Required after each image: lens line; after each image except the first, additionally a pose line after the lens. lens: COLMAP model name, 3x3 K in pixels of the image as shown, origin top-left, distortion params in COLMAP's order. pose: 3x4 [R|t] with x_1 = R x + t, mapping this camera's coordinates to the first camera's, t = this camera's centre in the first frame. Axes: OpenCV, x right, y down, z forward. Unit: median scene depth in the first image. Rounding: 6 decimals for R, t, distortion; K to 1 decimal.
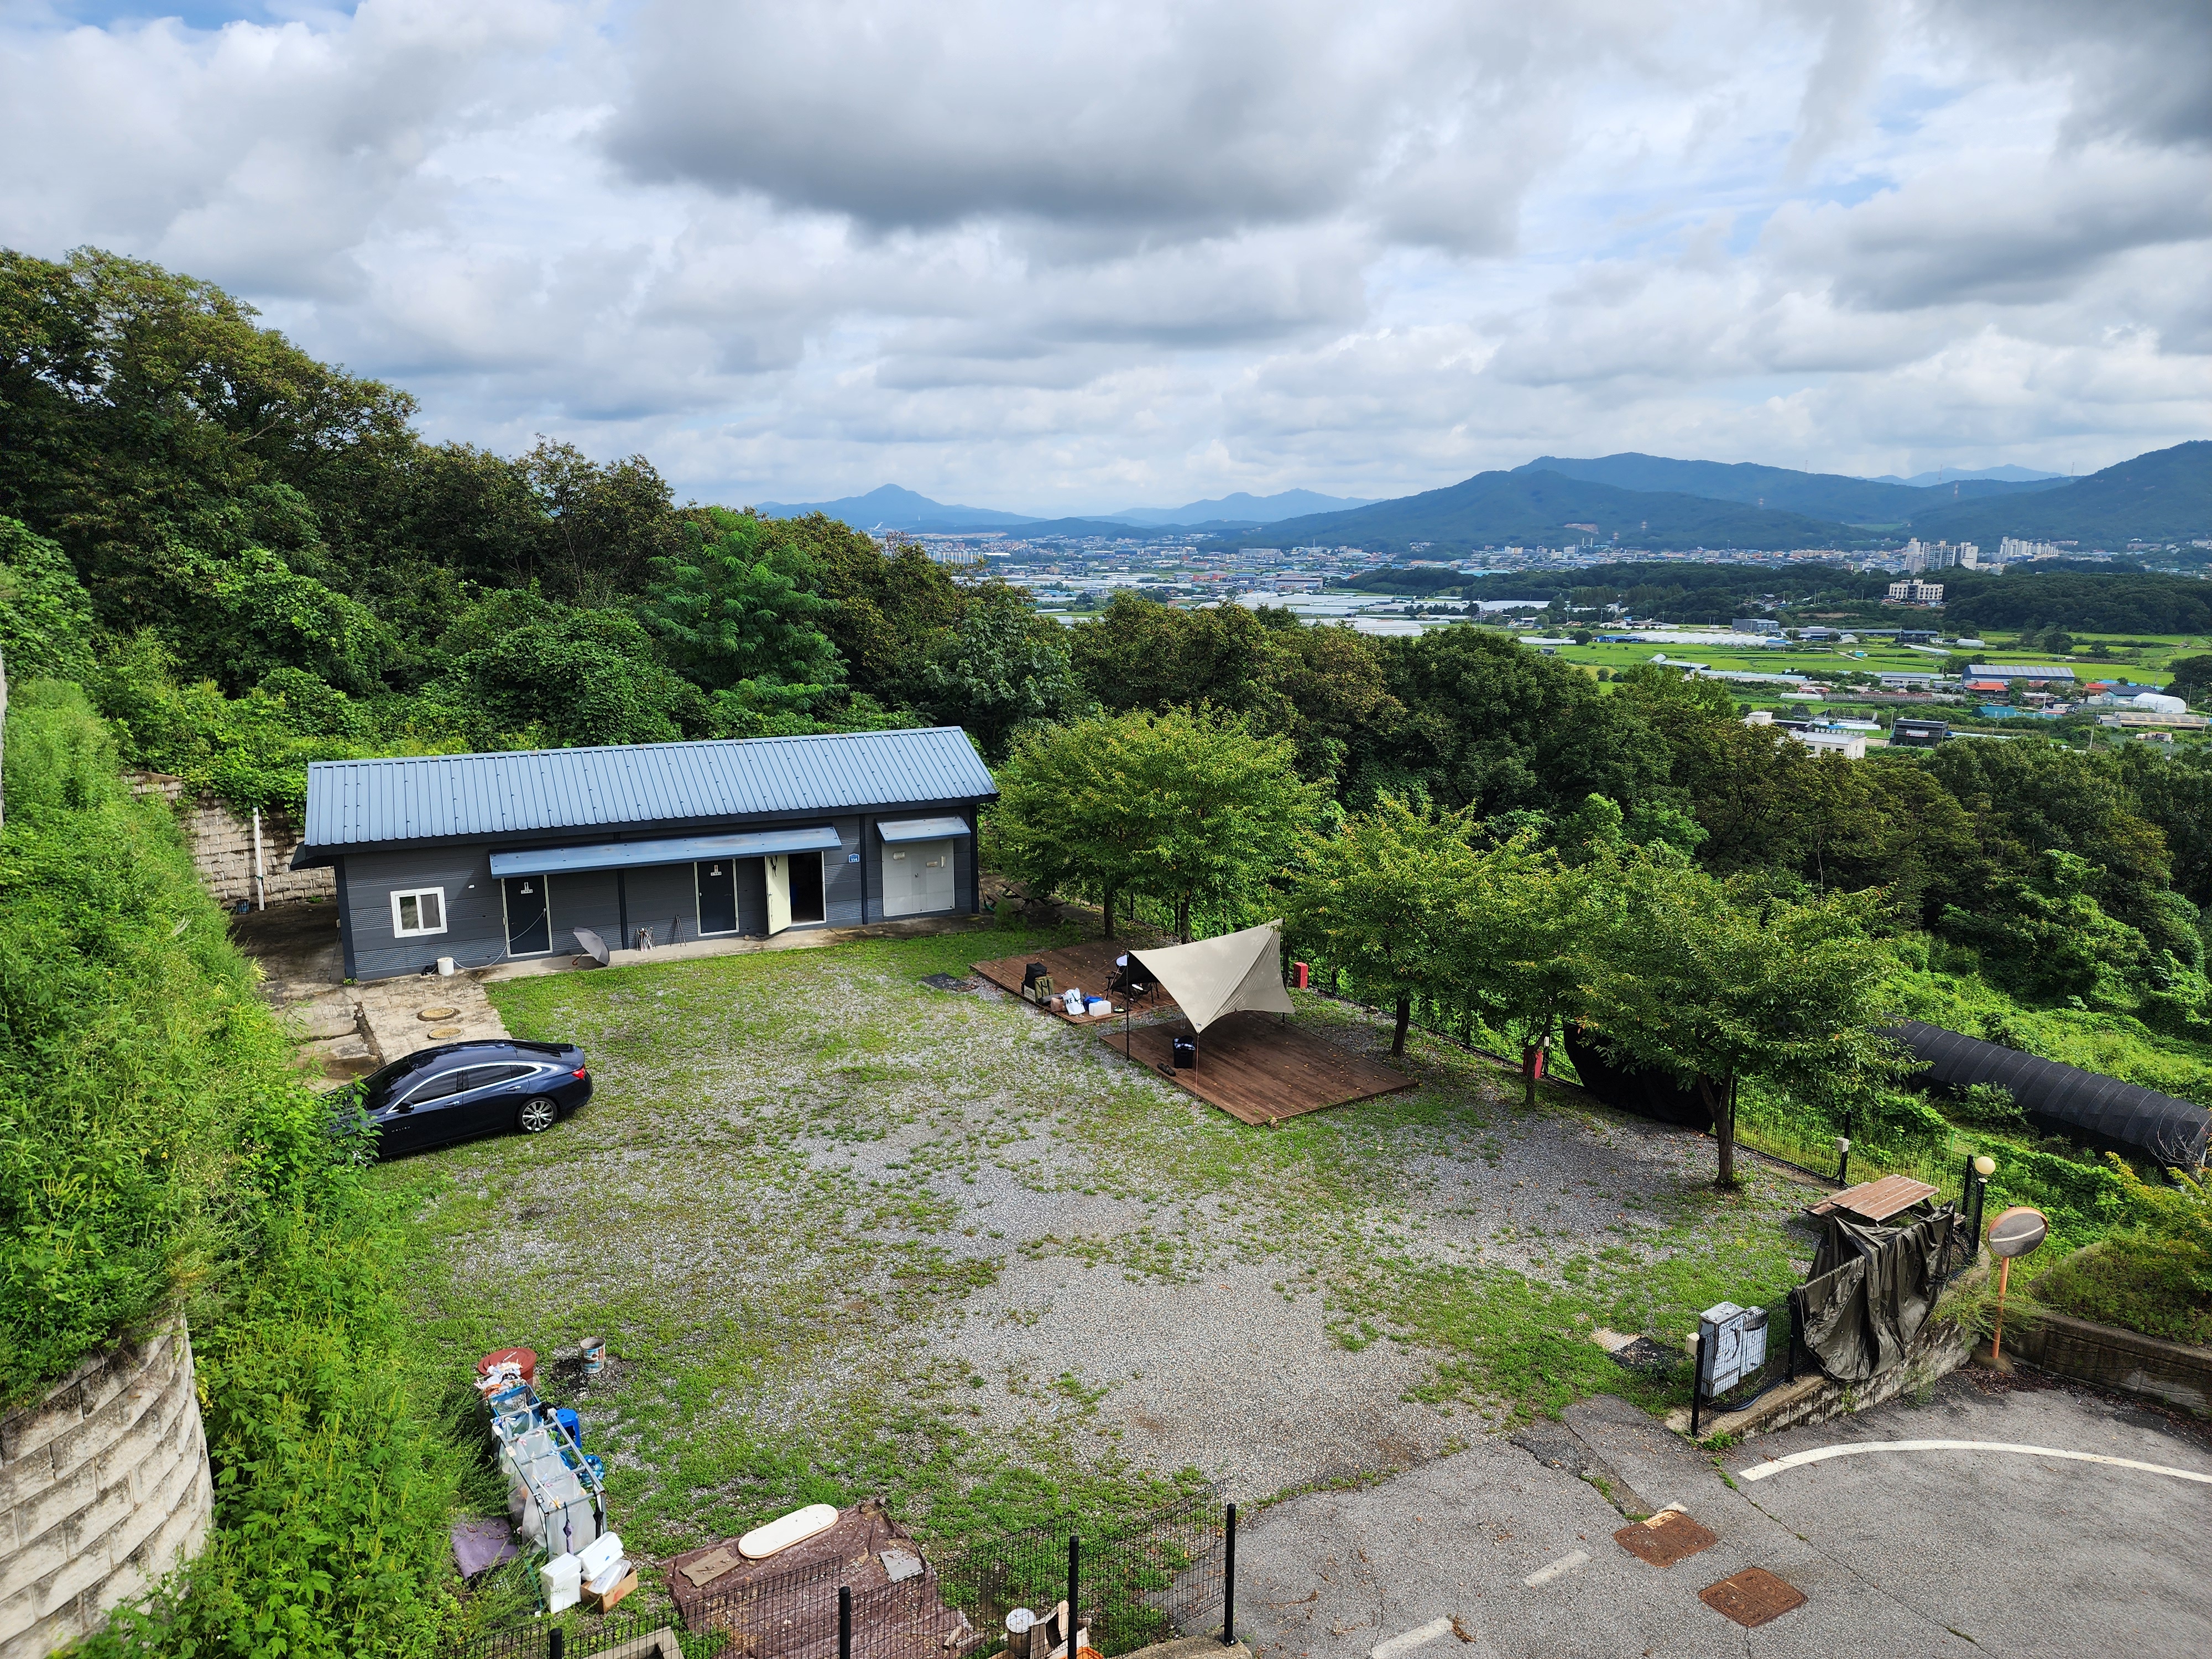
lens RADIAL K [[1474.3, 0, 1123.4], [0, 1474.3, 833.2], [0, 0, 1]] dist [0.077771, -0.071977]
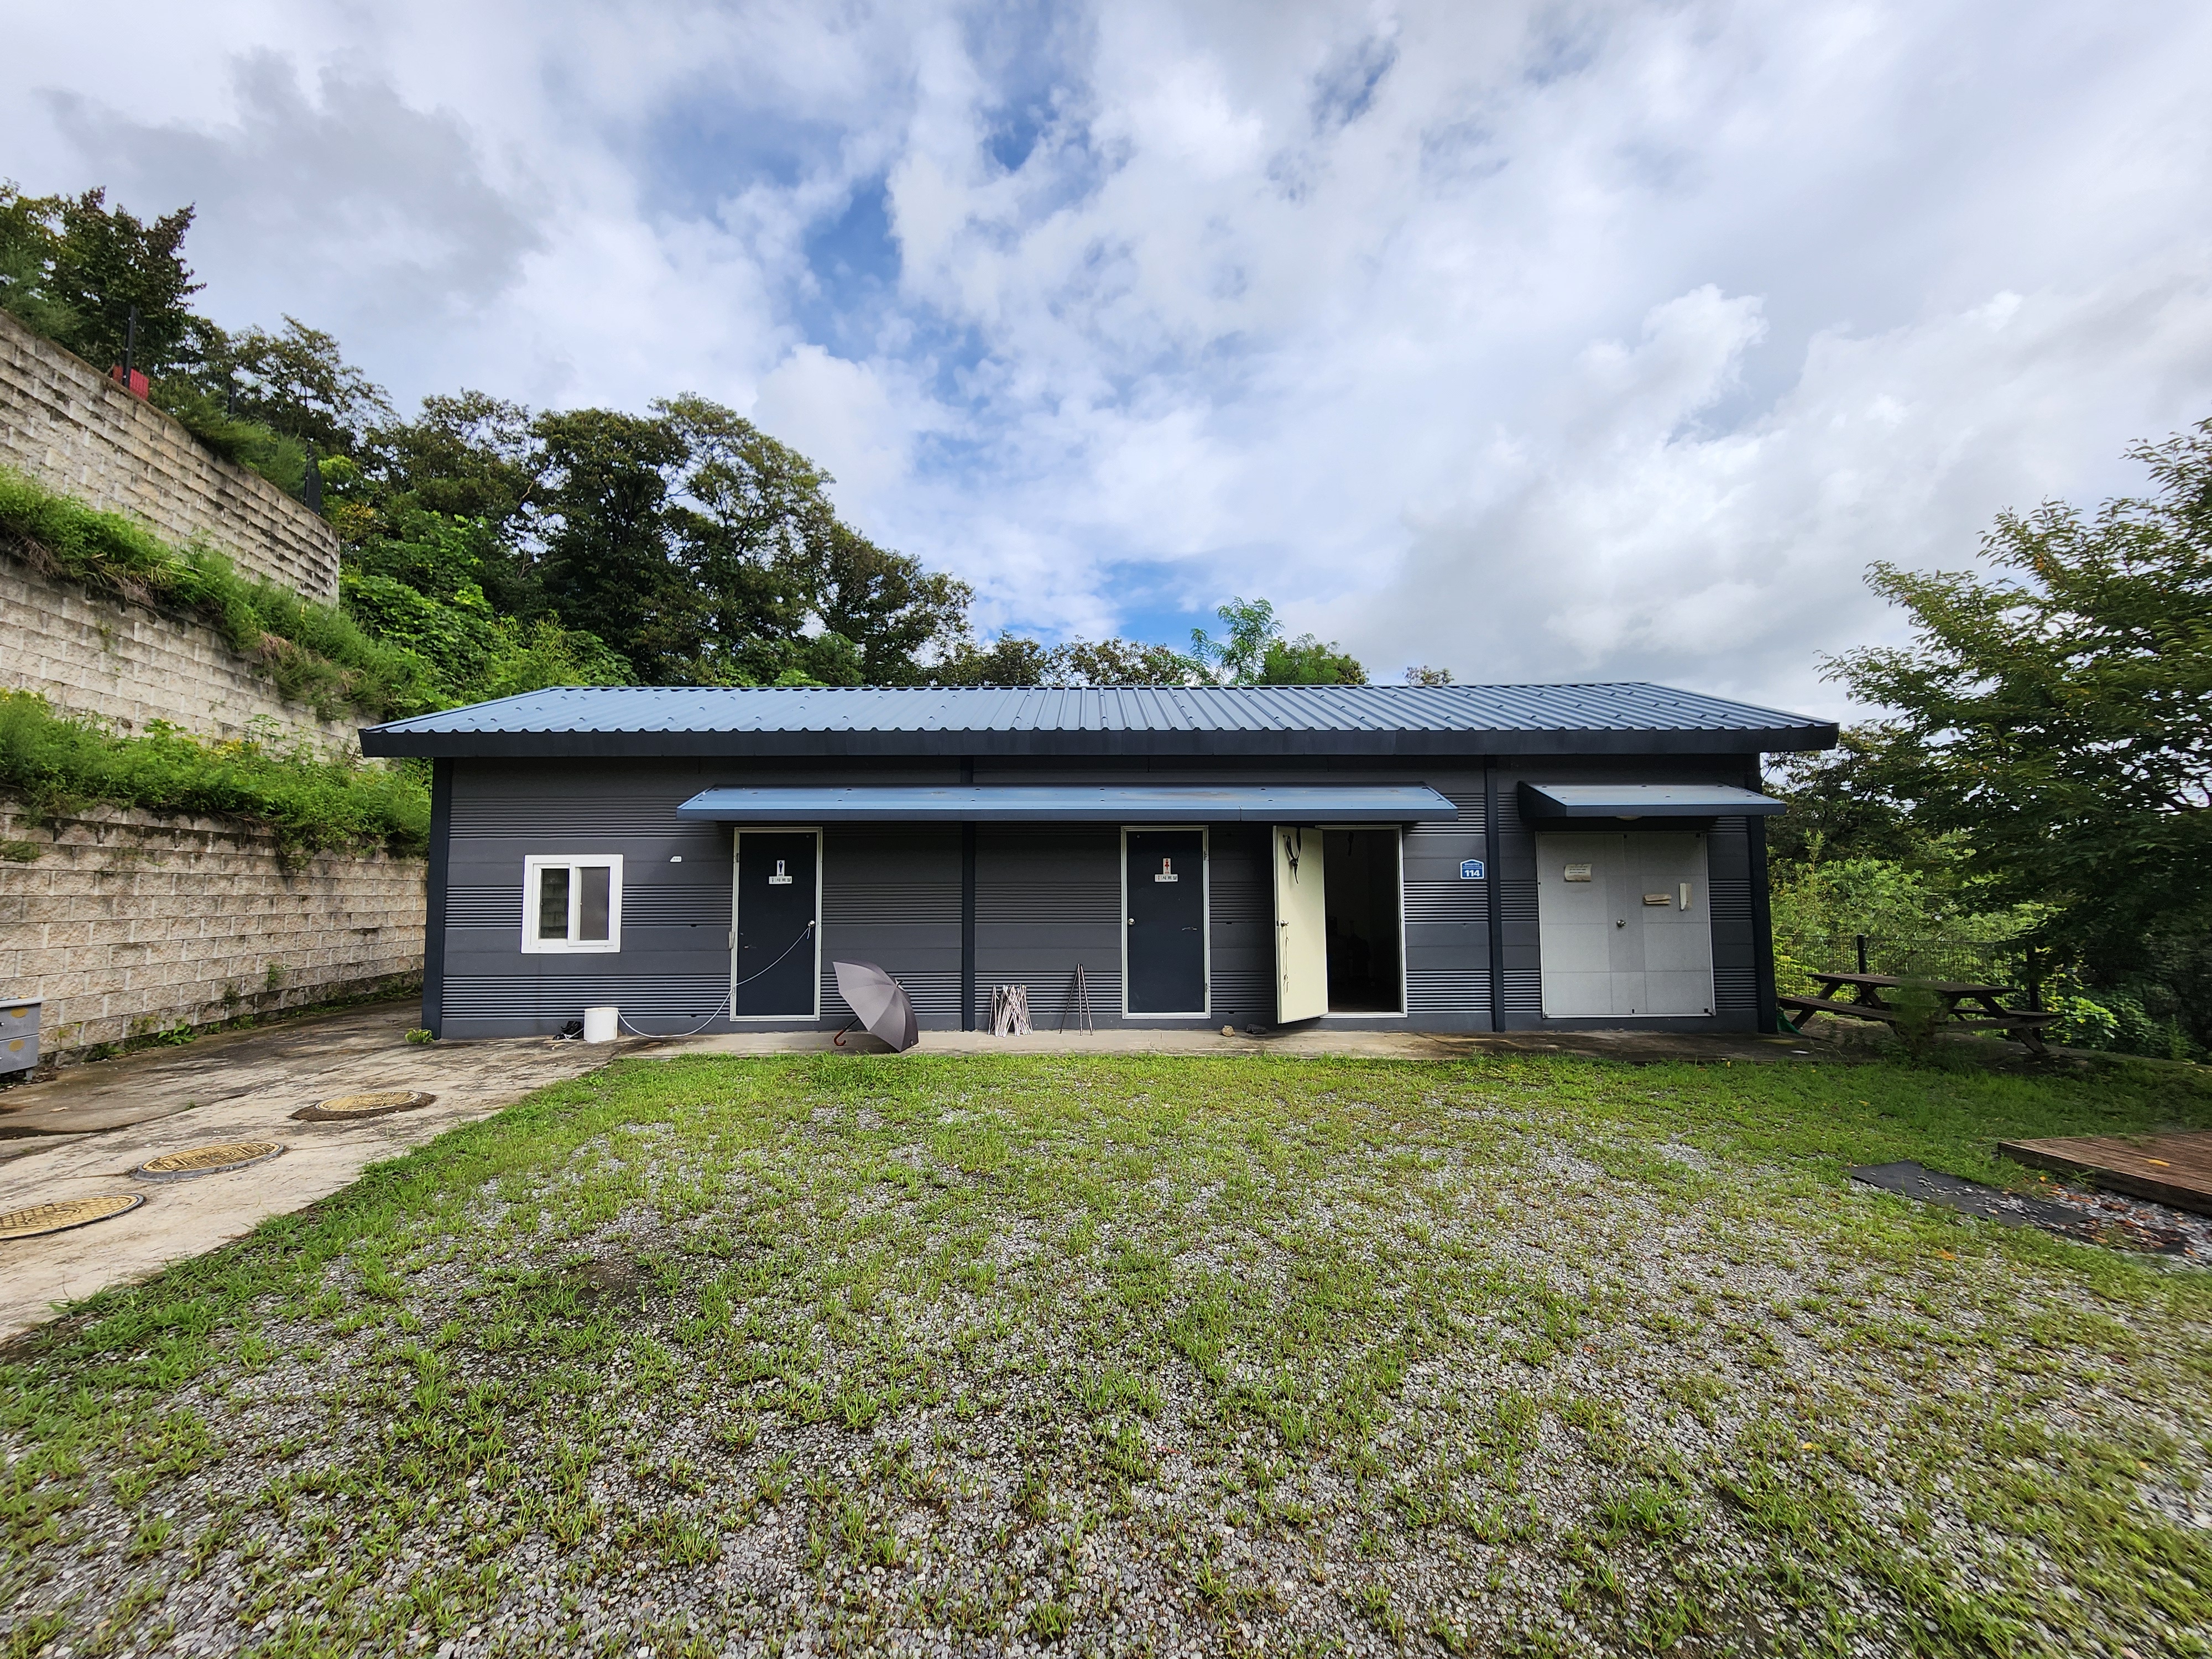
lens RADIAL K [[893.2, 0, 1106.6], [0, 893.2, 834.3], [0, 0, 1]] dist [0.000242, 0.000028]
pose [[0.917988, -0.037424, -0.394839, -0.187187], [-0.075180, 0.961069, -0.265885, 0.090019], [0.389418, 0.273763, 0.879436, 0.764431]]
